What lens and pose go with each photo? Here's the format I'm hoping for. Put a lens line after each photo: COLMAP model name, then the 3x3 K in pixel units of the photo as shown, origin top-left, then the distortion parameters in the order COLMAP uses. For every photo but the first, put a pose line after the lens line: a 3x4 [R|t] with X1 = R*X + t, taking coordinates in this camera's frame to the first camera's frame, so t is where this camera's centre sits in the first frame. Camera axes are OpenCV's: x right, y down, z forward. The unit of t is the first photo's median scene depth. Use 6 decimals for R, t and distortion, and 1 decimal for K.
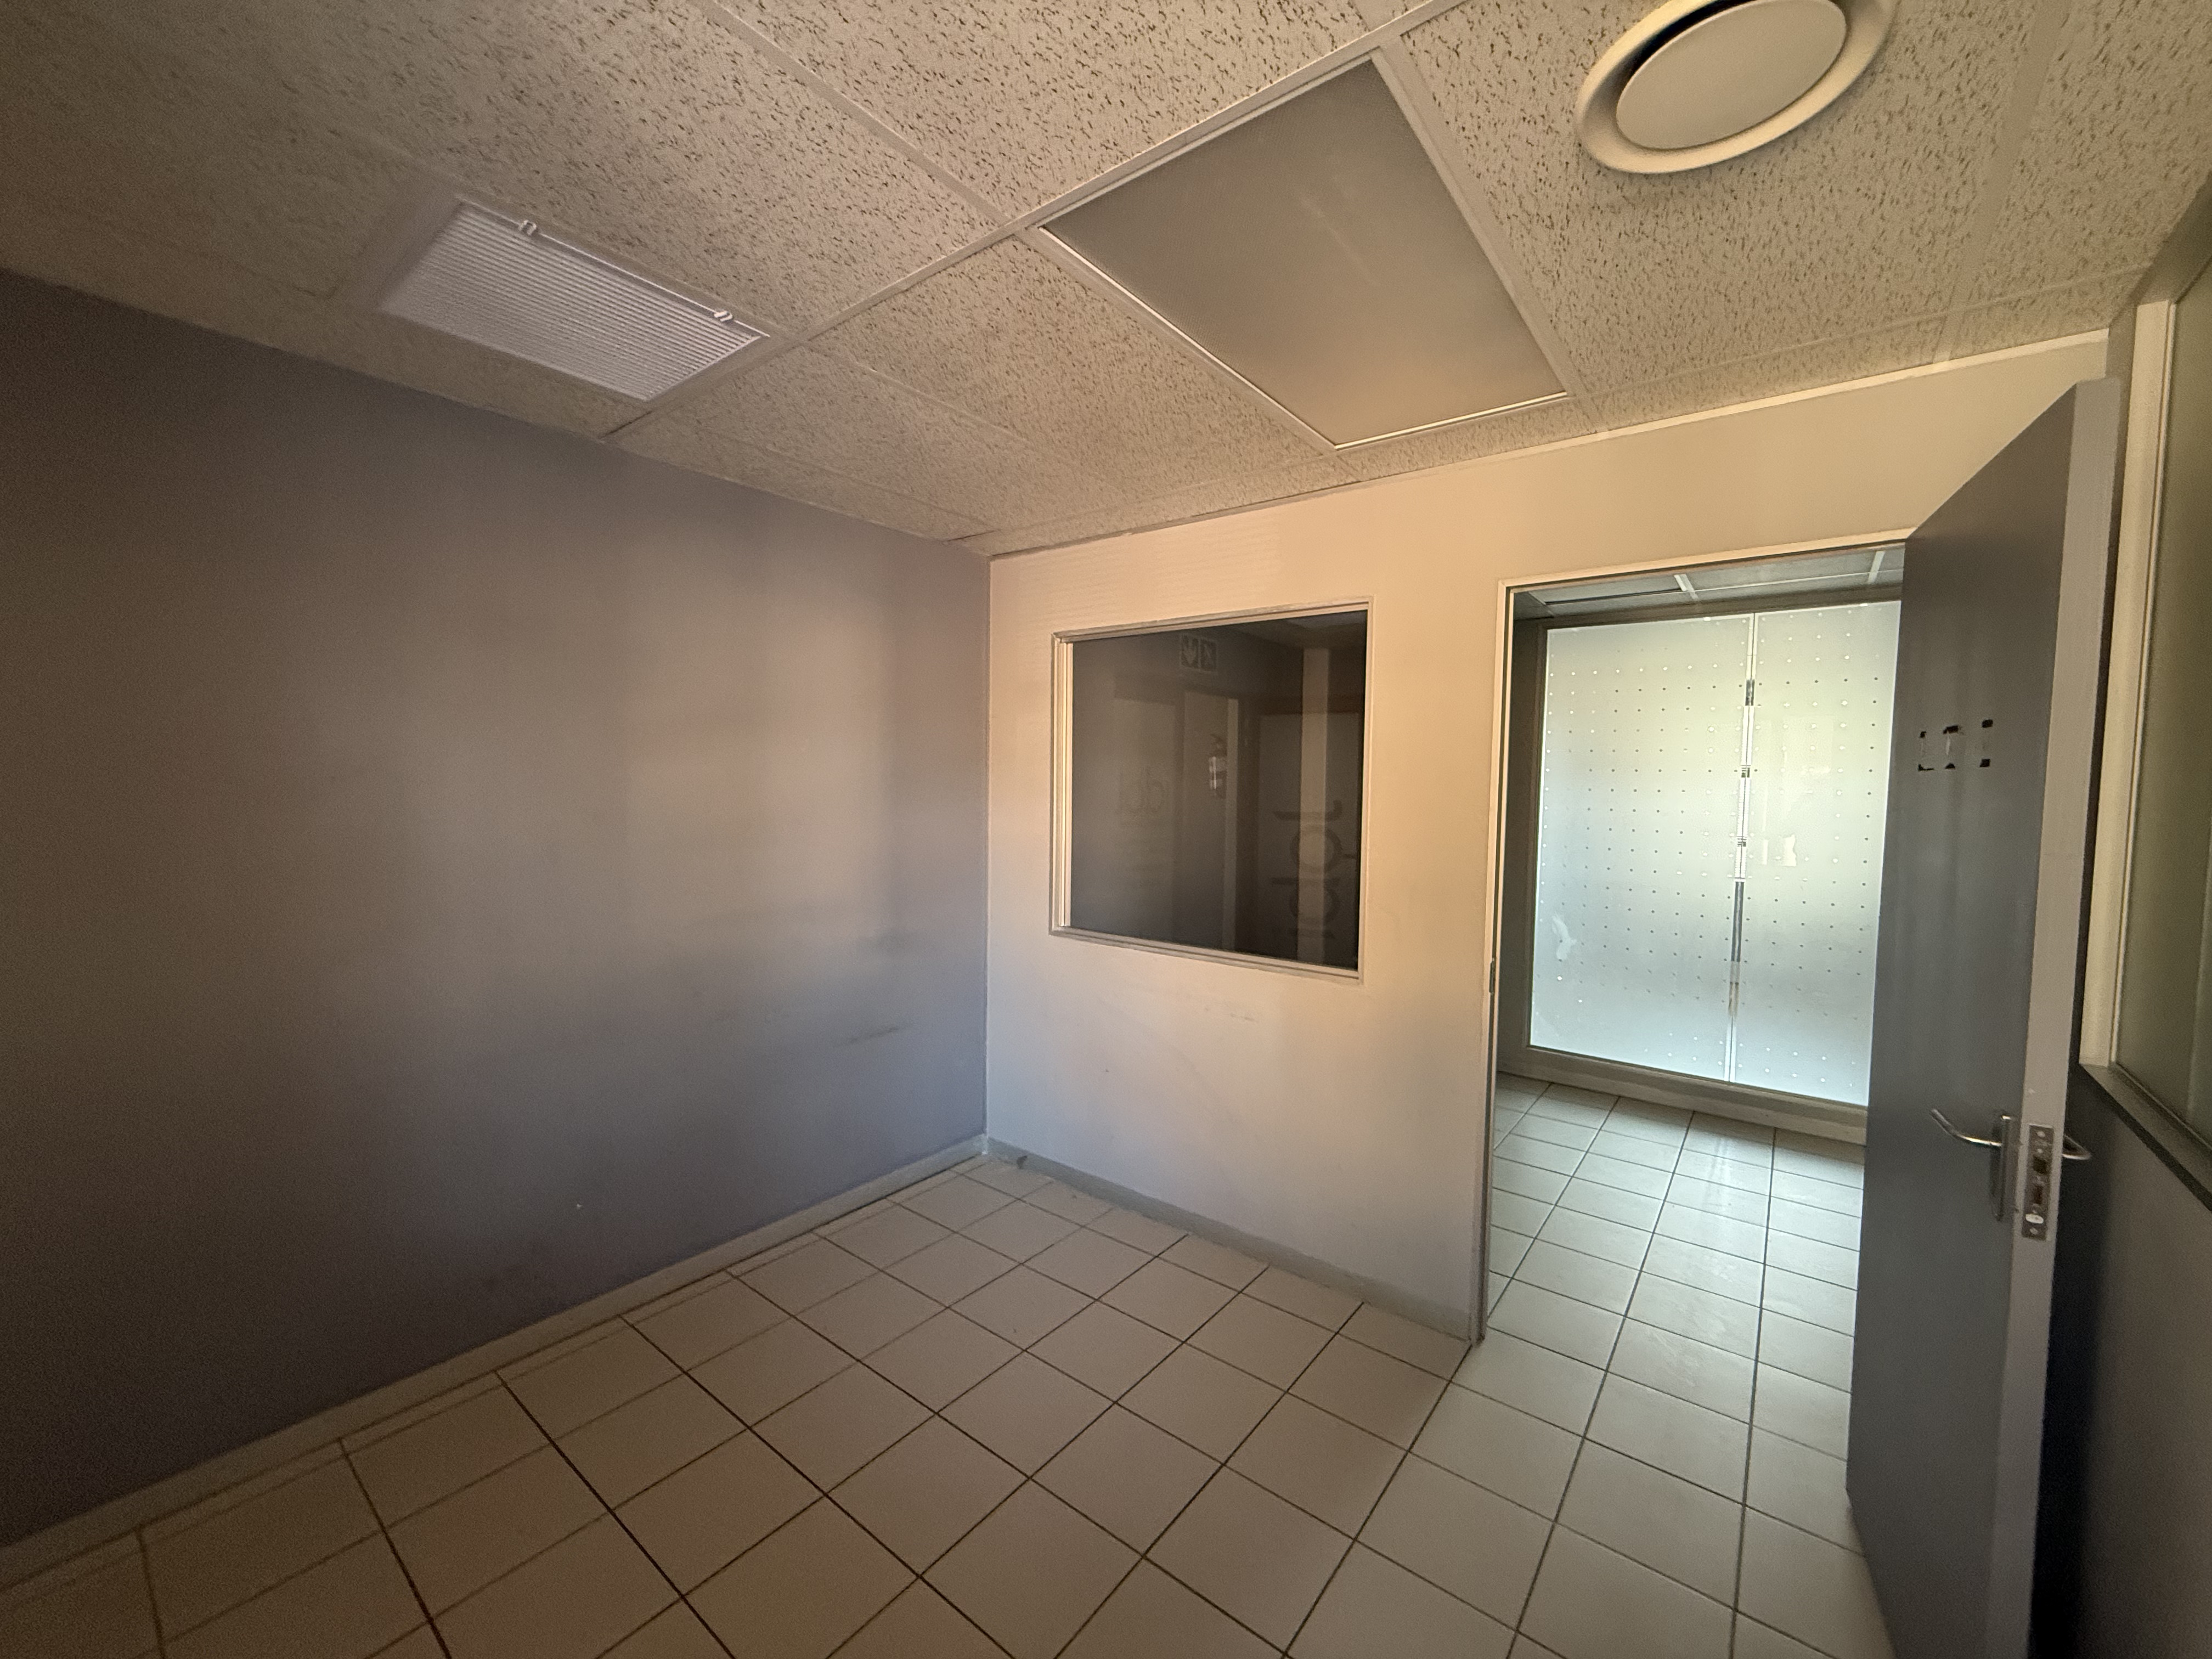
lens RADIAL K [[882.9, 0, 1108.9], [0, 882.9, 832.1], [0, 0, 1]] dist [-0.002096, 0.000525]
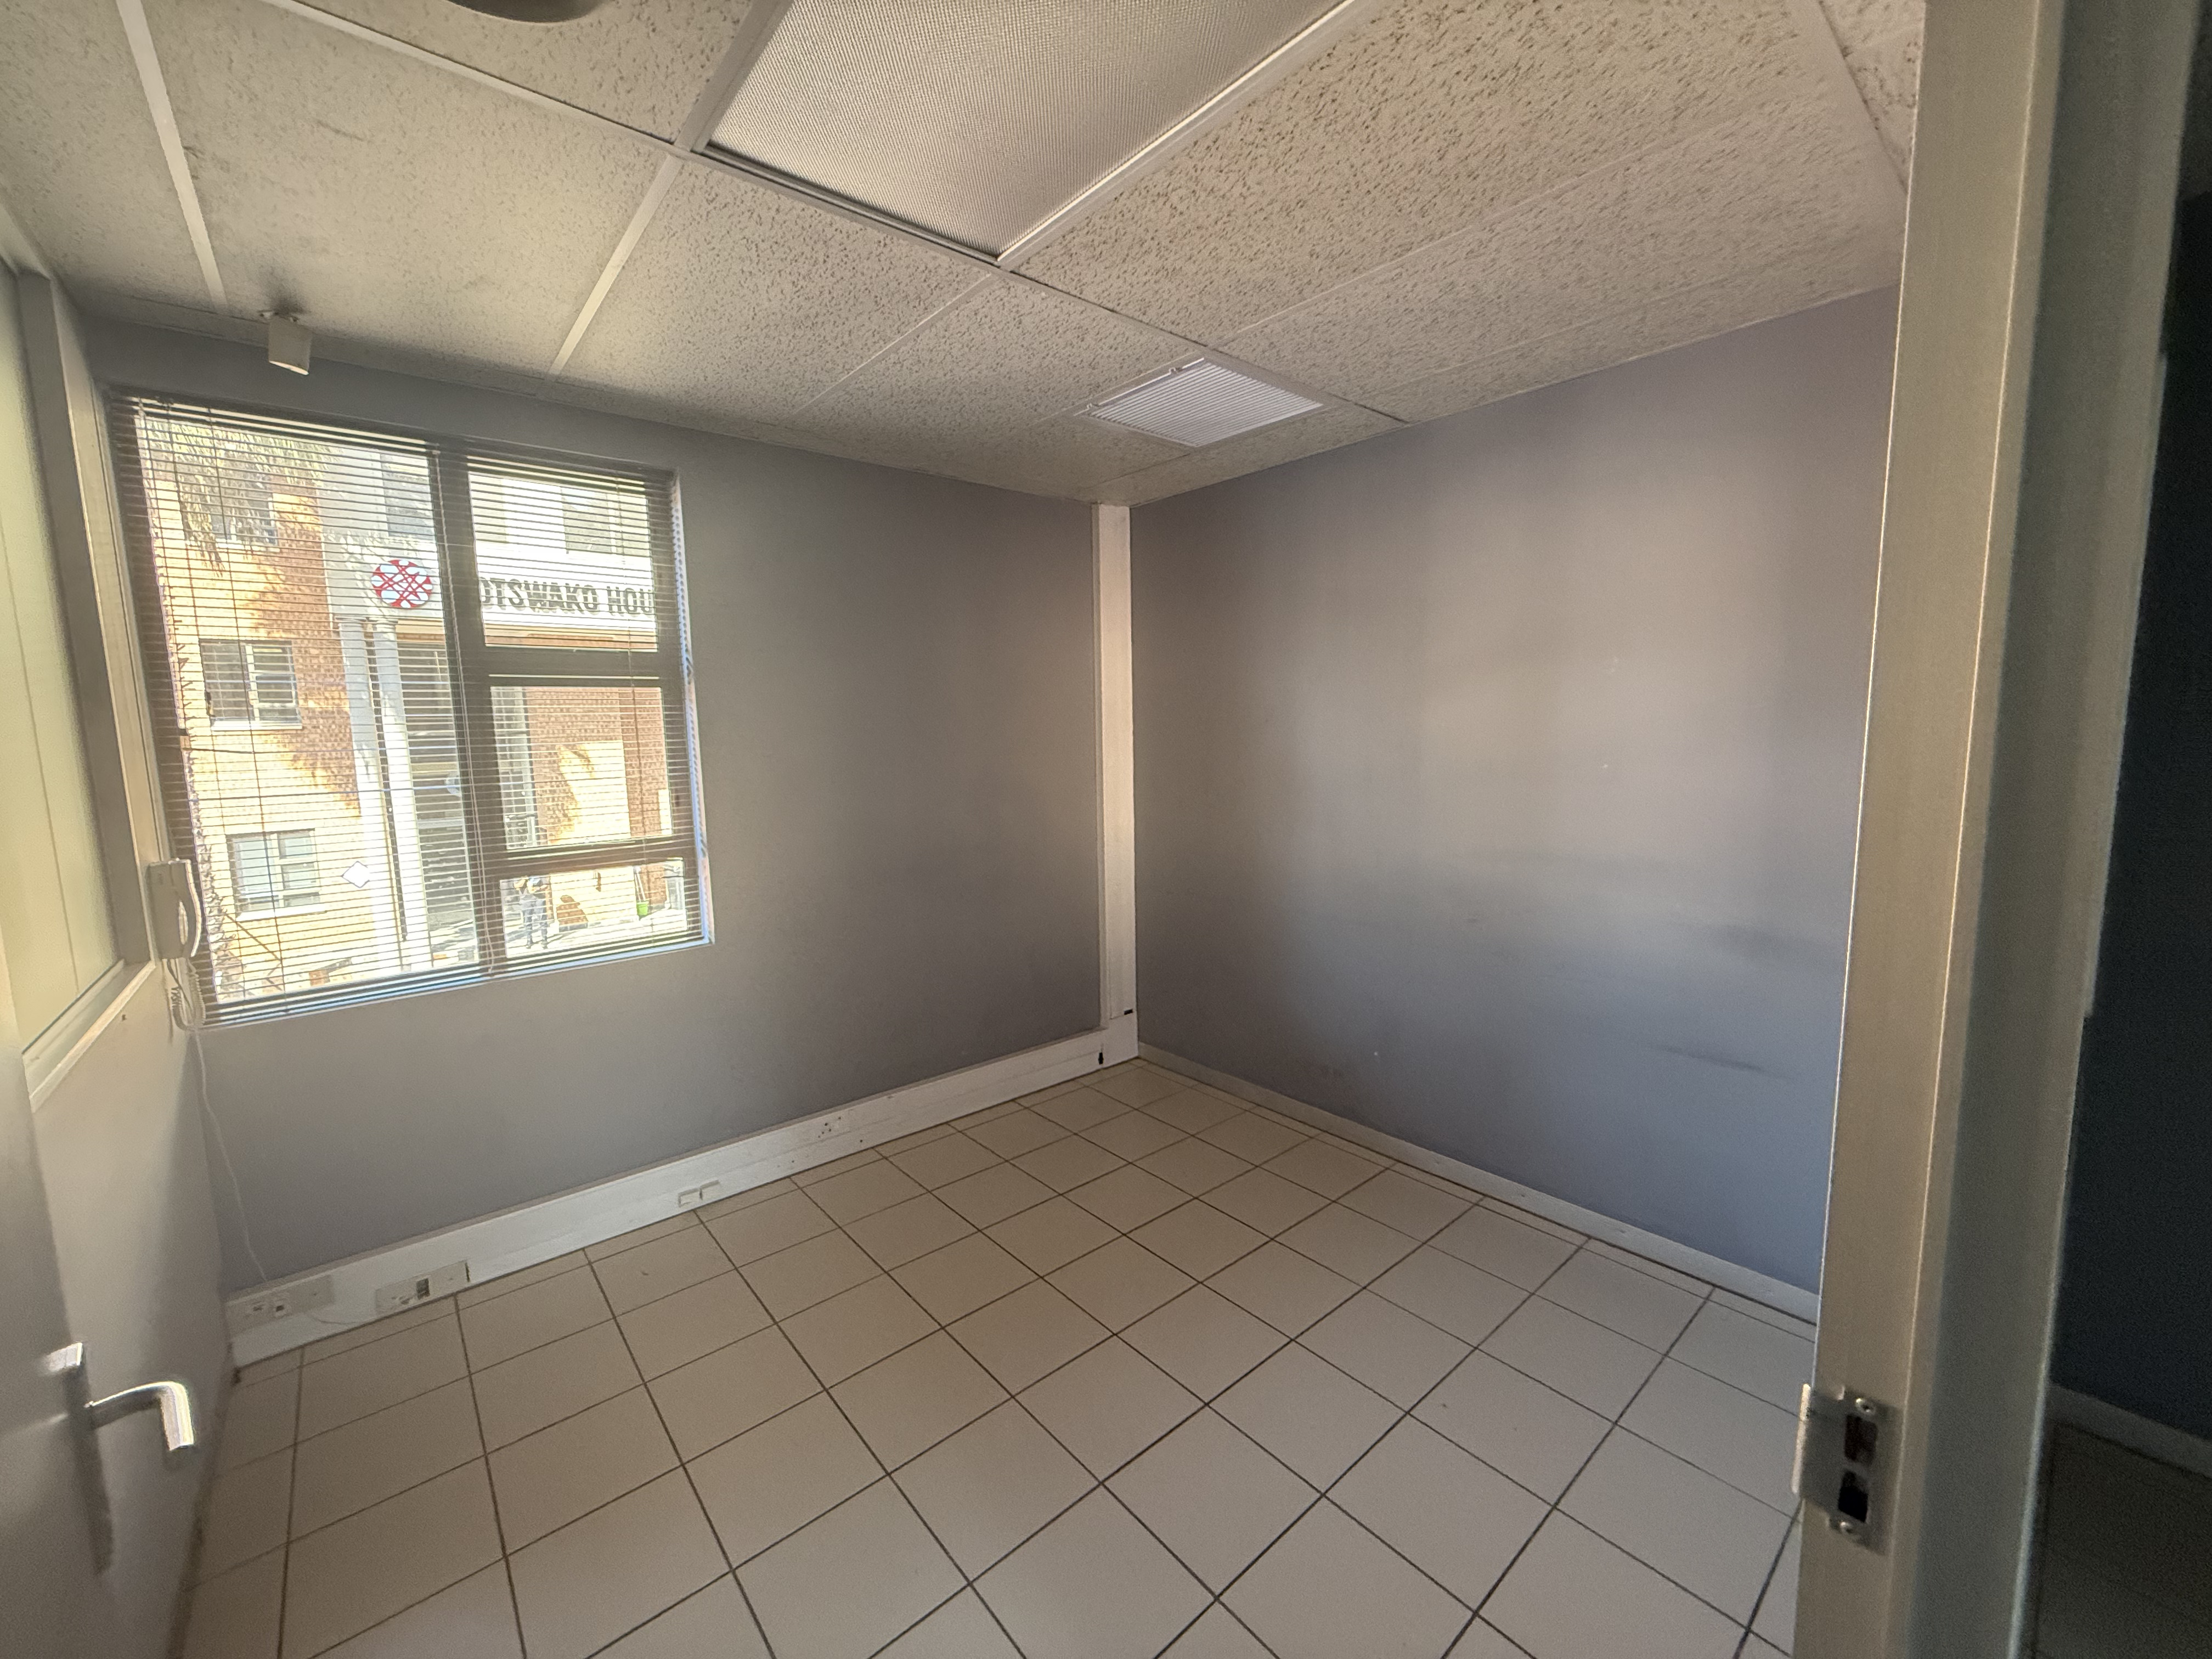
lens RADIAL K [[882.9, 0, 1096.5], [0, 882.9, 815.3], [0, 0, 1]] dist [-0.002096, 0.000525]
pose [[-0.184846, 0.106978, -0.976928, 0.695891], [-0.026330, 0.993162, 0.113738, -0.052716], [0.982415, 0.046746, -0.180765, 0.838468]]
